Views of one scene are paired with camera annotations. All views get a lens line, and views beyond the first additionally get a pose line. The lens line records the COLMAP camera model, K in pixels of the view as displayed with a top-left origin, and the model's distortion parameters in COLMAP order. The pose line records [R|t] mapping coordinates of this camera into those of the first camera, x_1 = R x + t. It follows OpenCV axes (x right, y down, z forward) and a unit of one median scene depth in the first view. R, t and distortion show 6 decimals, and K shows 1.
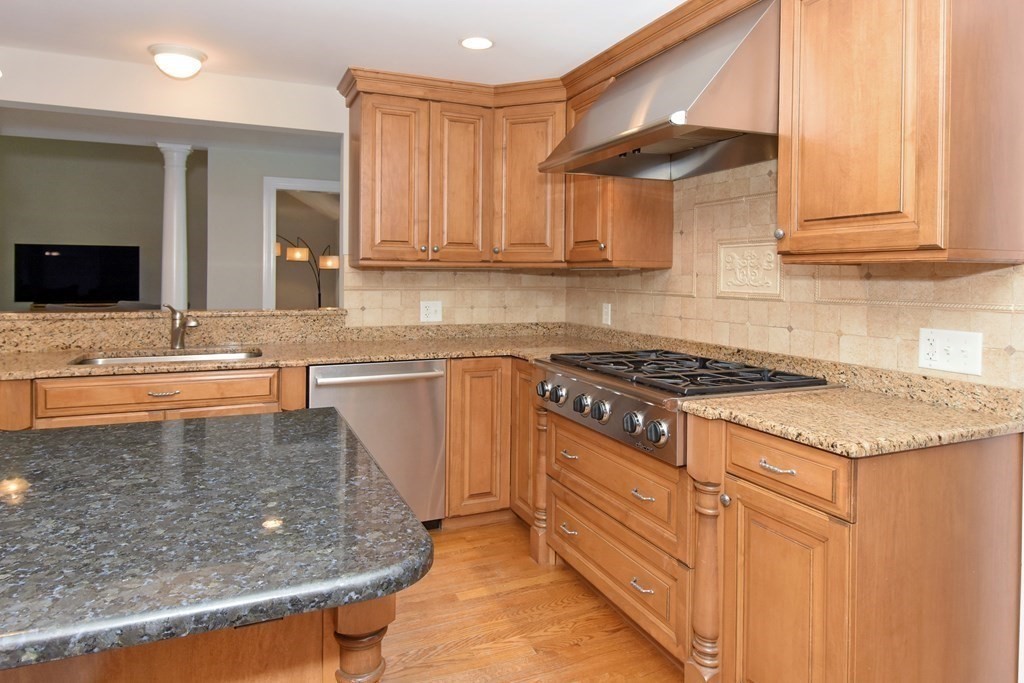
lens RADIAL K [[583.5, 0, 511.8], [0, 583.5, 290.0], [0, 0, 1]] dist [-0.019147, 0.000377]
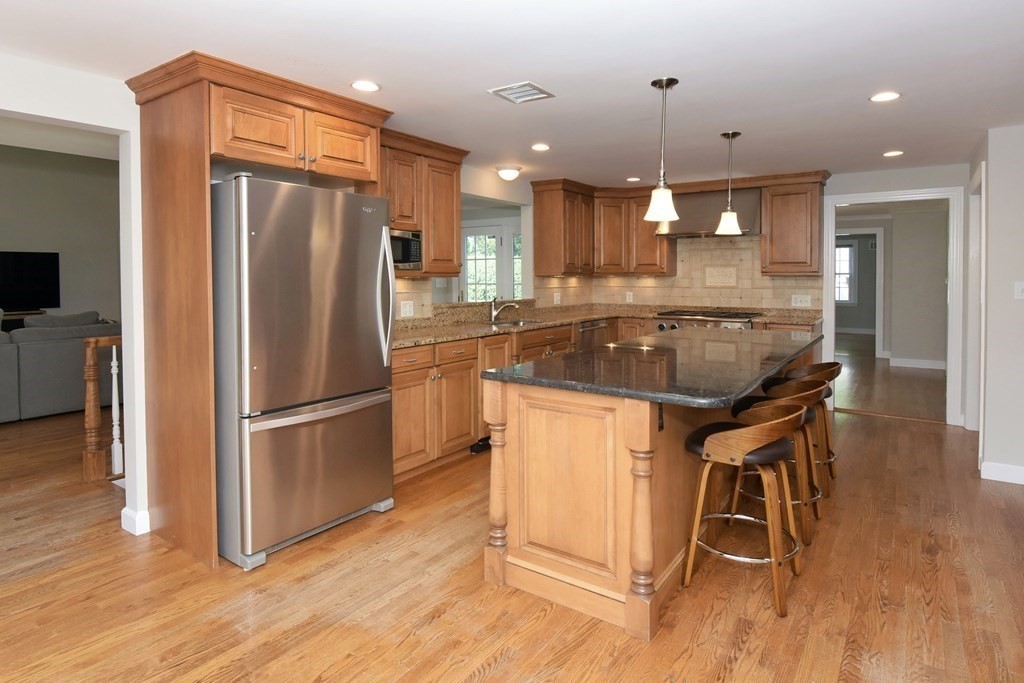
lens RADIAL K [[558.4, 0, 513.1], [0, 558.4, 293.4], [0, 0, 1]] dist [-0.001891, -0.001907]
pose [[0.857094, -0.026457, 0.514479, -1.491088], [0.019774, 0.999634, 0.018463, -0.020723], [-0.514780, -0.005651, 0.857304, -0.593610]]
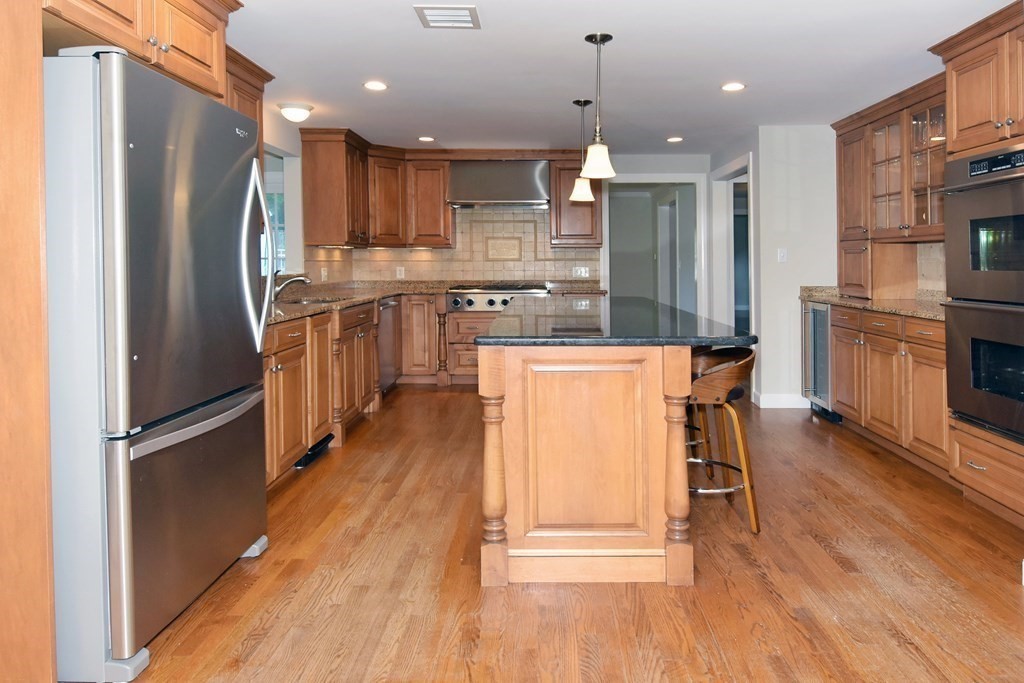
lens RADIAL K [[639.4, 0, 513.3], [0, 639.4, 270.5], [0, 0, 1]] dist [0.005805, 0.000242]
pose [[0.427112, -0.019347, 0.903992, -1.830022], [0.020465, 0.999722, 0.011727, 0.021010], [-0.903967, 0.013492, 0.427389, -0.219436]]
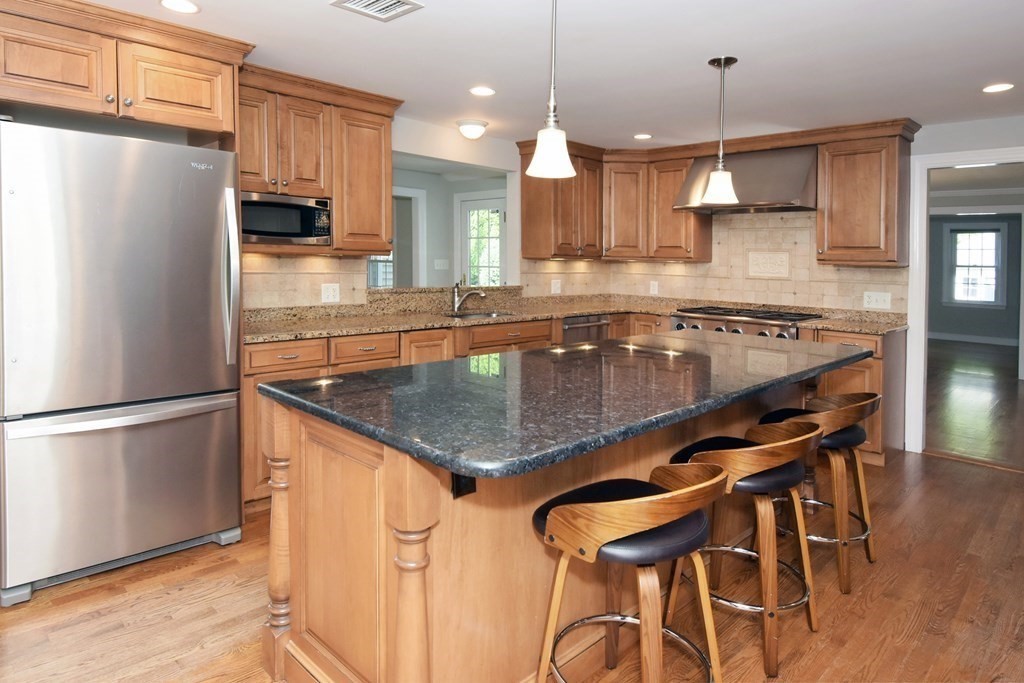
lens RADIAL K [[604.8, 0, 483.2], [0, 604.8, 281.1], [0, 0, 1]] dist [-0.010616, -0.003988]
pose [[0.940779, -0.001085, 0.339017, -1.074677], [-0.006467, 0.999755, 0.021146, -0.013693], [-0.338957, -0.022086, 0.940542, -0.542018]]
